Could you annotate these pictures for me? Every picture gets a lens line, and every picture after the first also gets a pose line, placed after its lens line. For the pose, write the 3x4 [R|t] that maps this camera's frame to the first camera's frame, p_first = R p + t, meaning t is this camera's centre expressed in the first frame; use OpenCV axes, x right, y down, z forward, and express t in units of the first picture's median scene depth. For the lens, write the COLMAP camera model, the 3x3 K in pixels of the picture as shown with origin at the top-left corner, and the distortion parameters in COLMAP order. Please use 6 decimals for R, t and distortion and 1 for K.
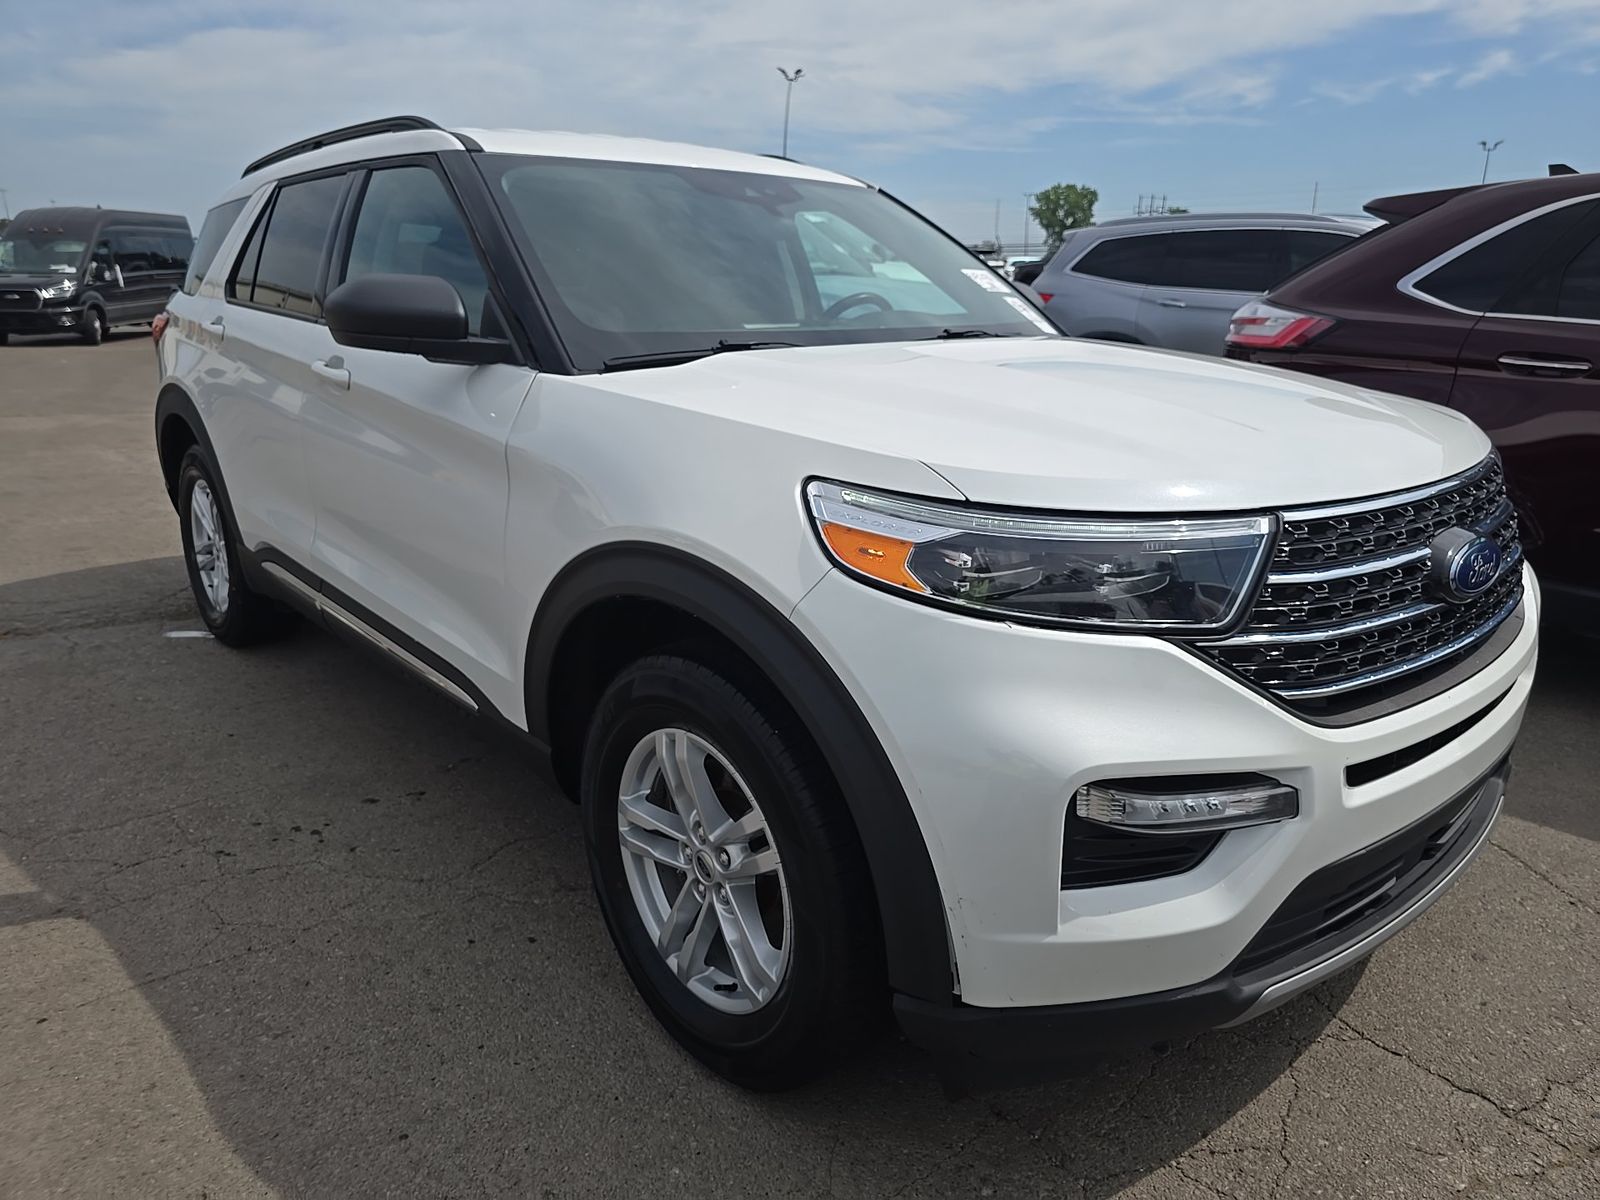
lens RADIAL K [[1097.4, 0, 816.1], [0, 1097.4, 598.3], [0, 0, 1]] dist [0.035341, -0.043299]
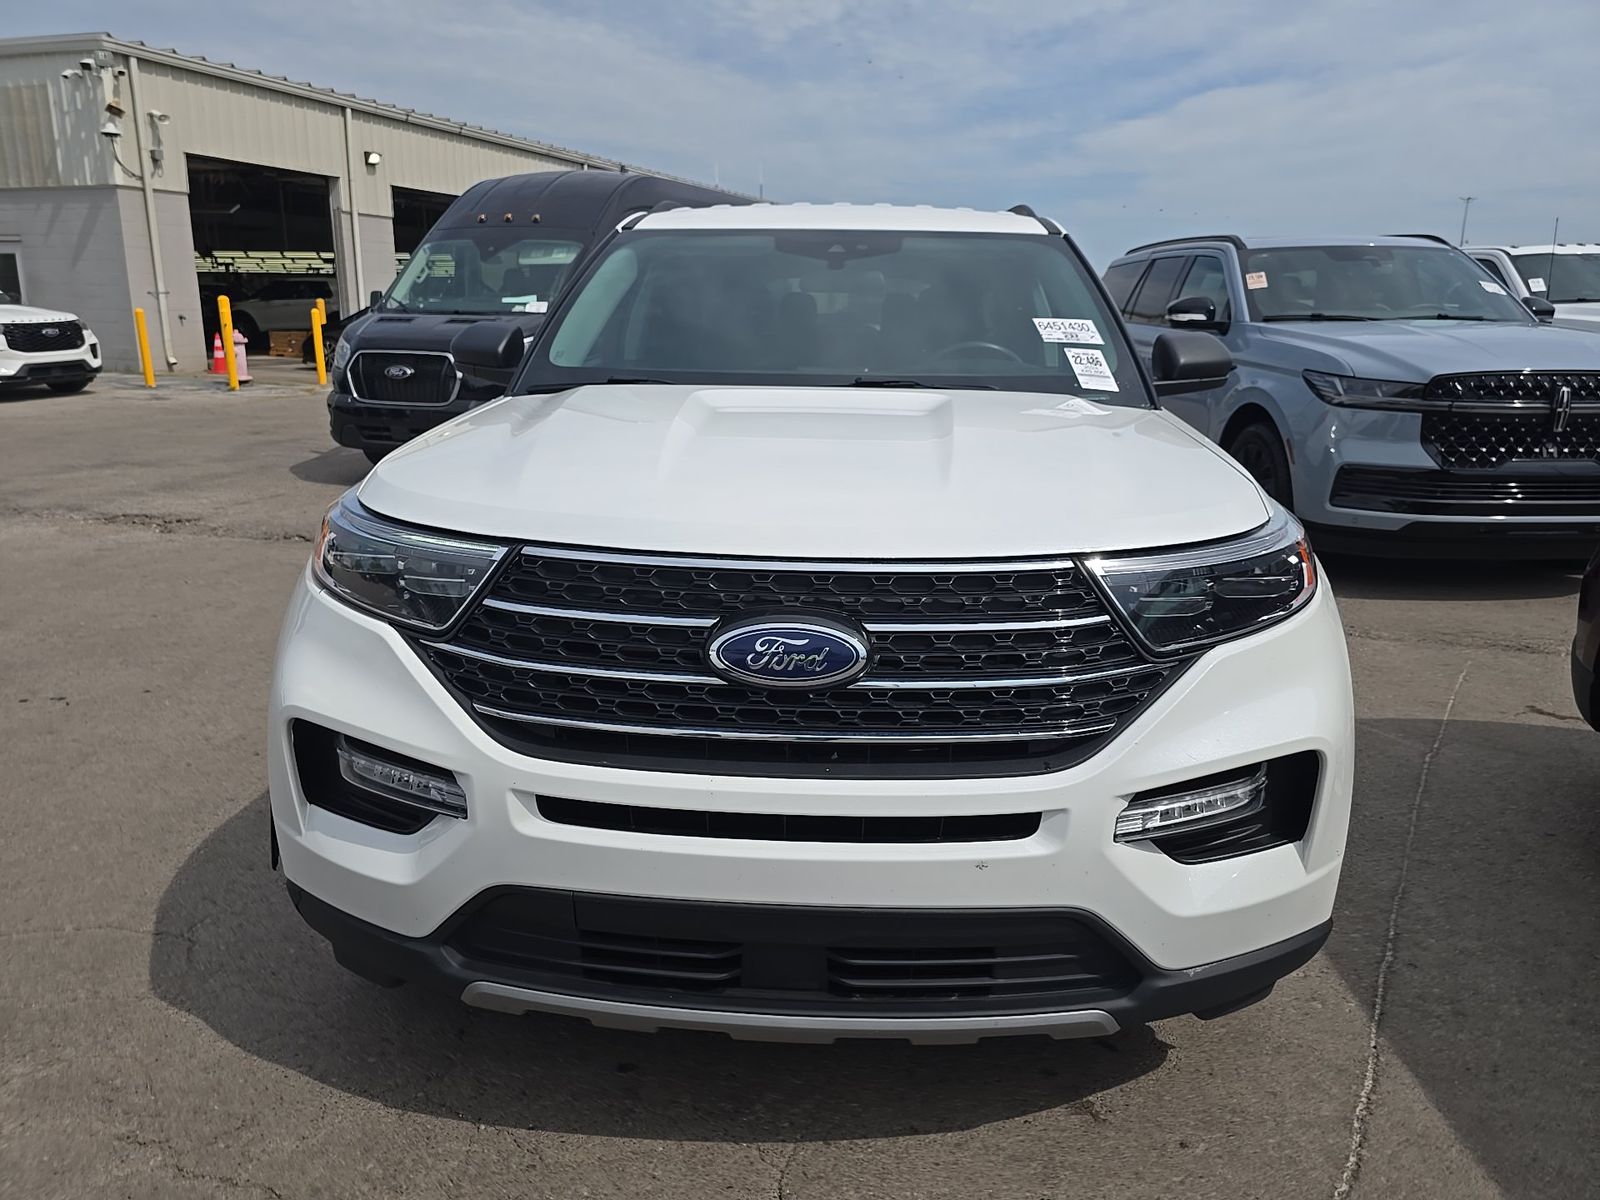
lens RADIAL K [[1097.4, 0, 816.1], [0, 1097.4, 598.3], [0, 0, 1]] dist [0.035341, -0.043299]
pose [[0.709503, 0.178533, -0.681712, 1.371942], [-0.203511, 0.978068, 0.044339, -0.133921], [0.674677, 0.107277, 0.730276, 0.413394]]
